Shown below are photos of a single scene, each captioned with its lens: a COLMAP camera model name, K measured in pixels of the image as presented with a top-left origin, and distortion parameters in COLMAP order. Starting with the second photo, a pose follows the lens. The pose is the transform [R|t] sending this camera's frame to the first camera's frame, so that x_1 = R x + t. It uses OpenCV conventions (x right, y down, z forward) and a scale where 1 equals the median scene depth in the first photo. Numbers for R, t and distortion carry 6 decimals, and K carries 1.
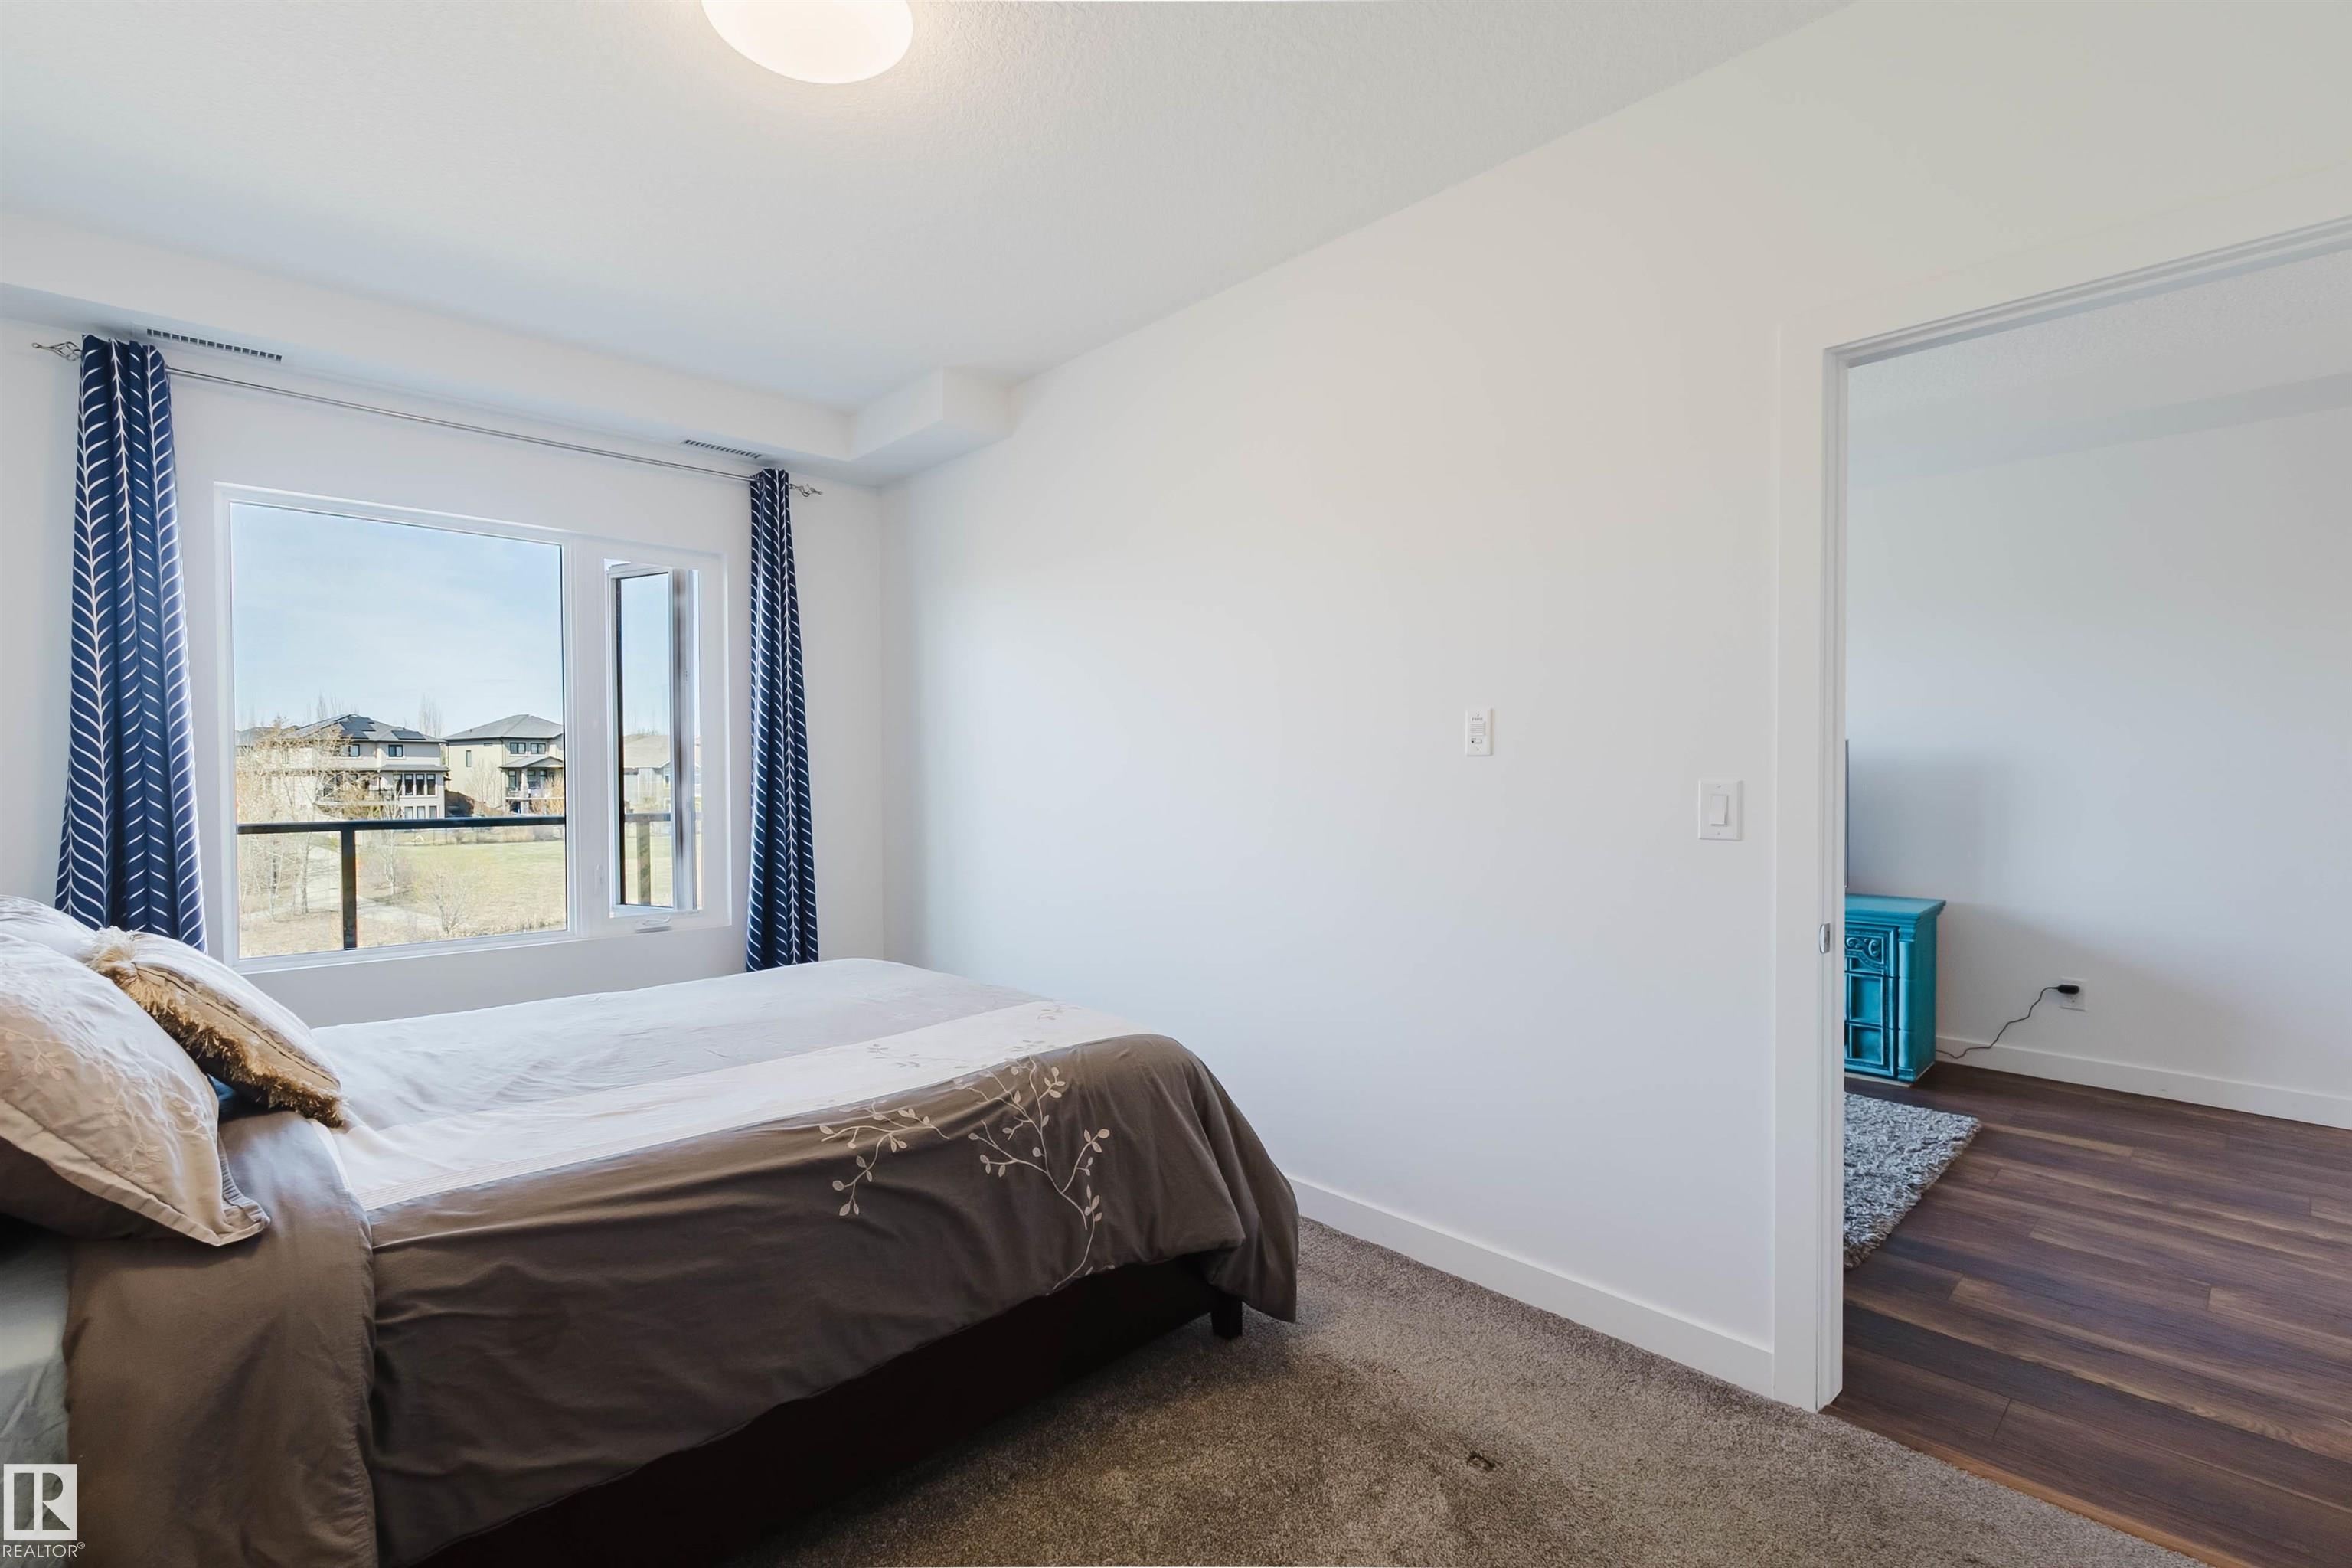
lens RADIAL K [[1089.8, 0, 1160.6], [0, 1089.8, 800.1], [0, 0, 1]] dist [-0.004699, 0.000463]
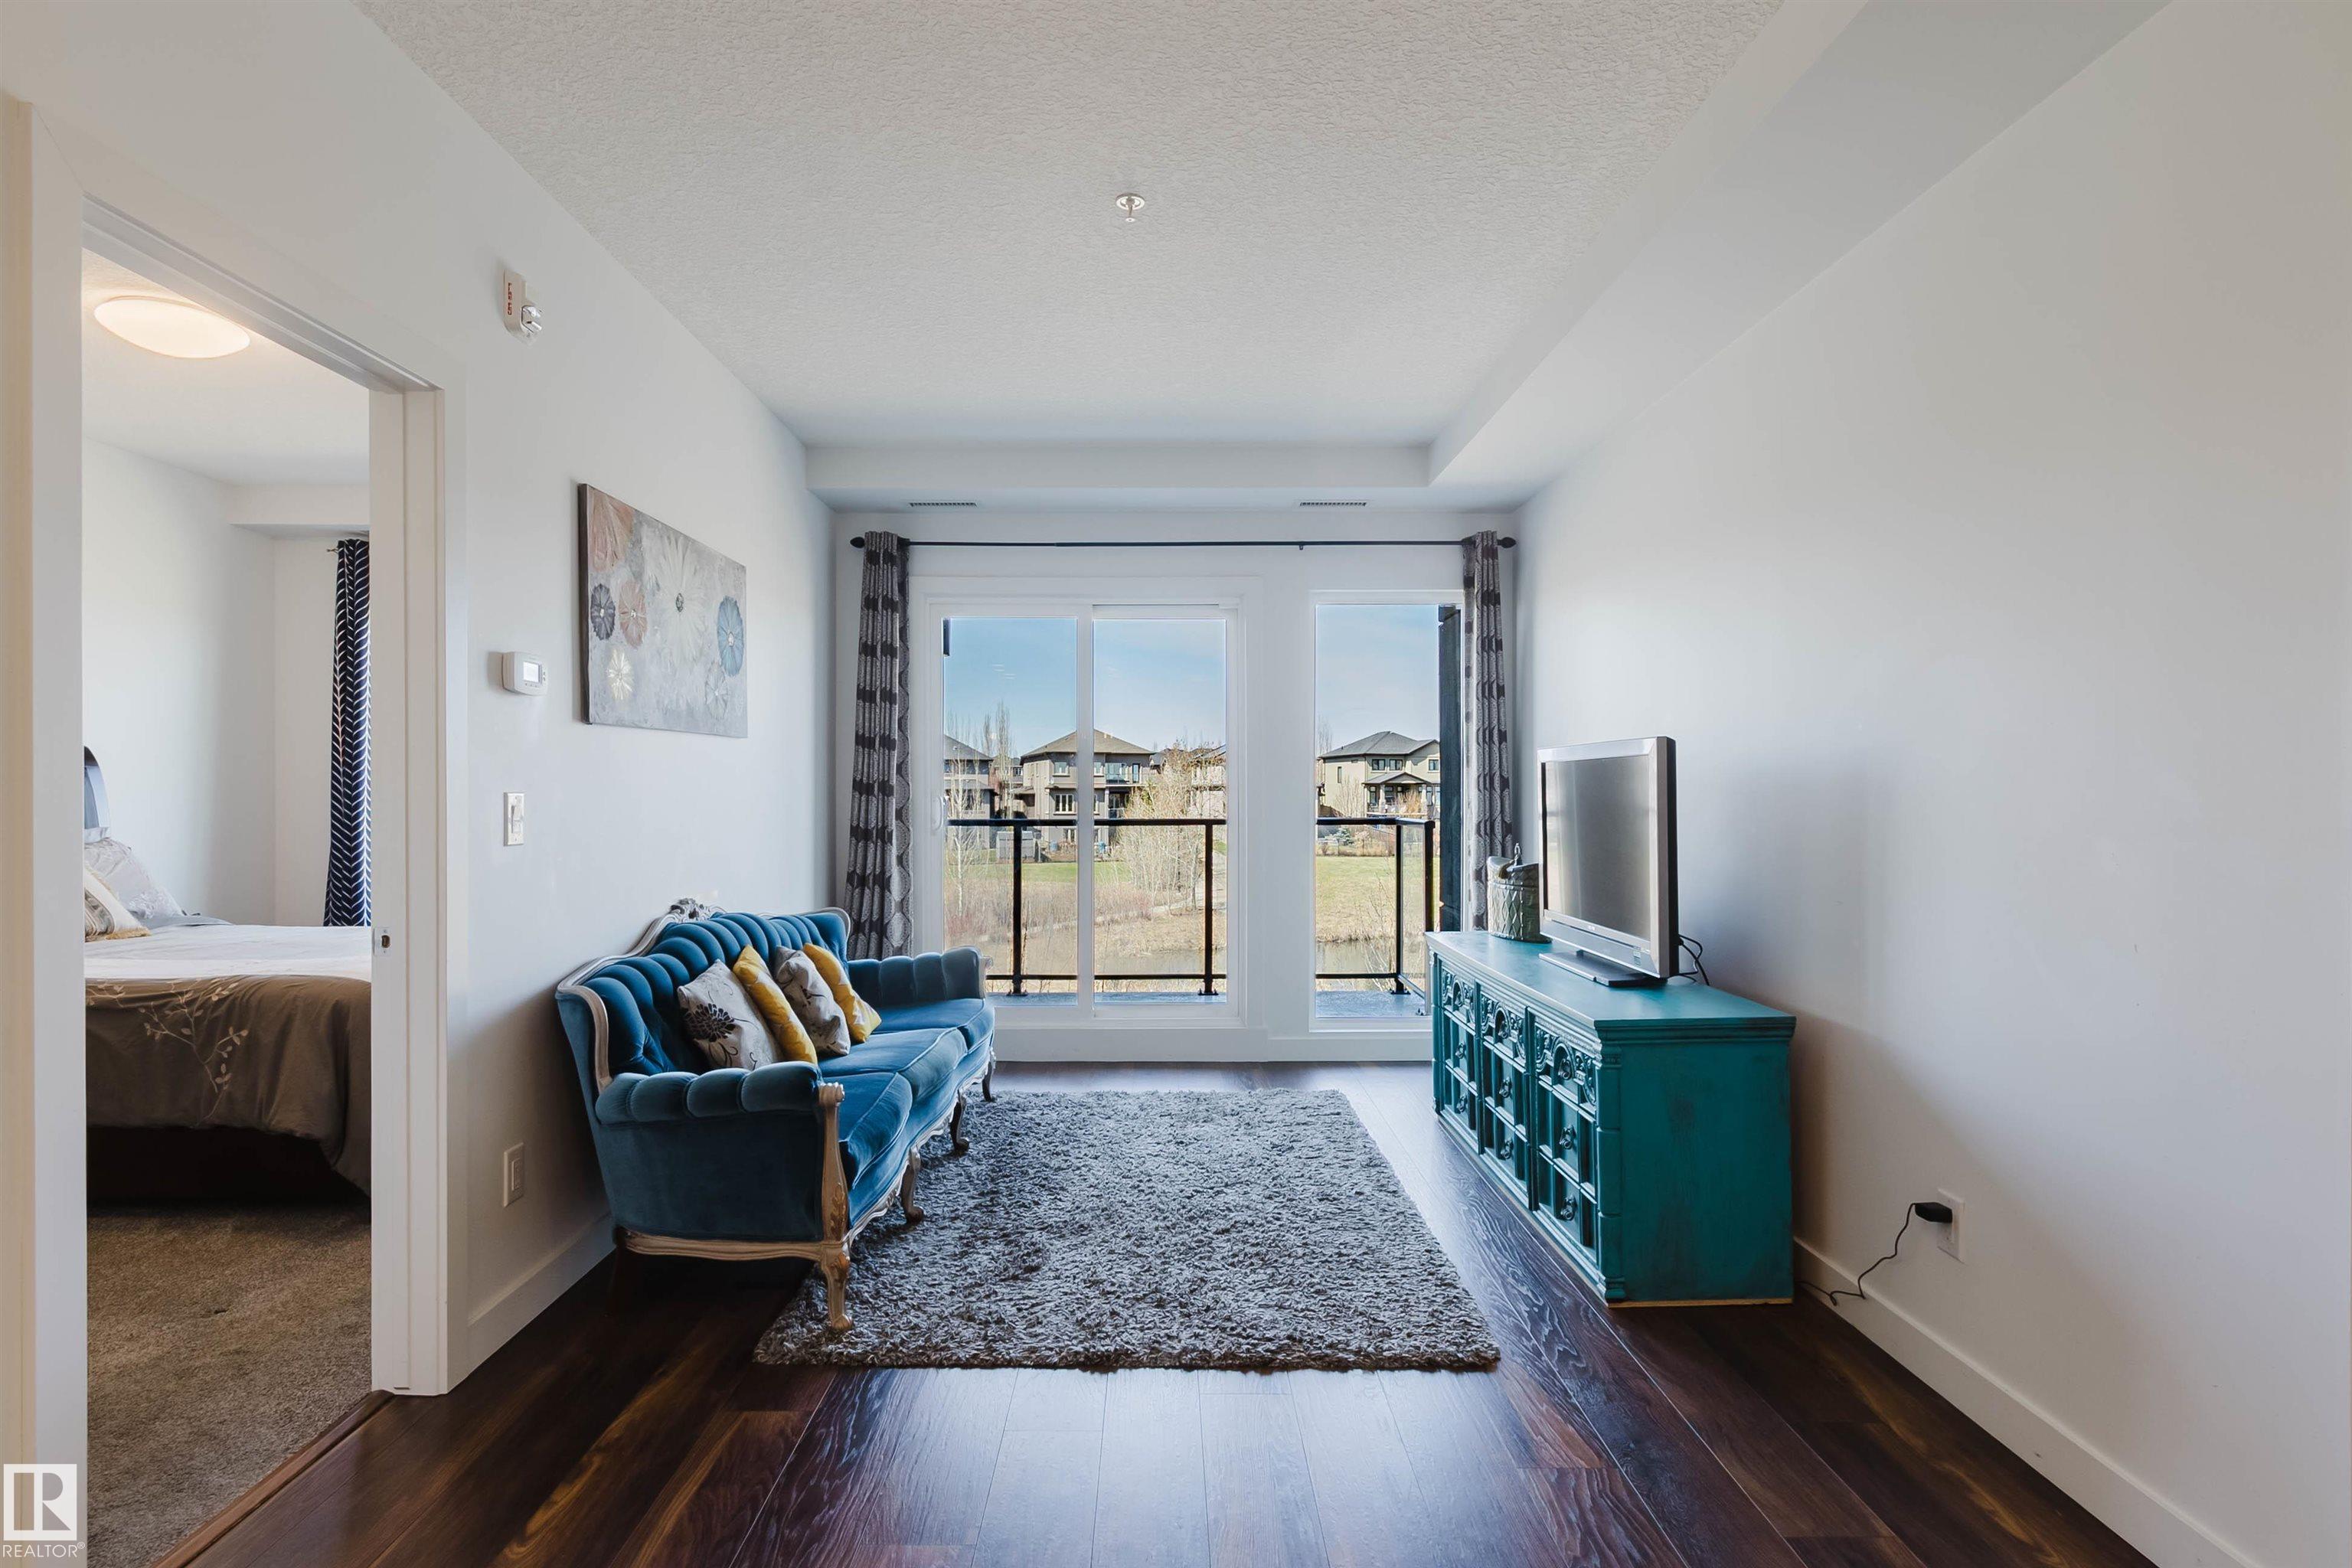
lens RADIAL K [[1208.2, 0, 1152.0], [0, 1208.2, 790.0], [0, 0, 1]] dist [-0.001953, 0.000763]
pose [[0.730359, 0.006104, -0.683036, 0.905912], [-0.023266, 0.999602, -0.015945, -0.007702], [0.682667, 0.027537, 0.730211, 0.306744]]
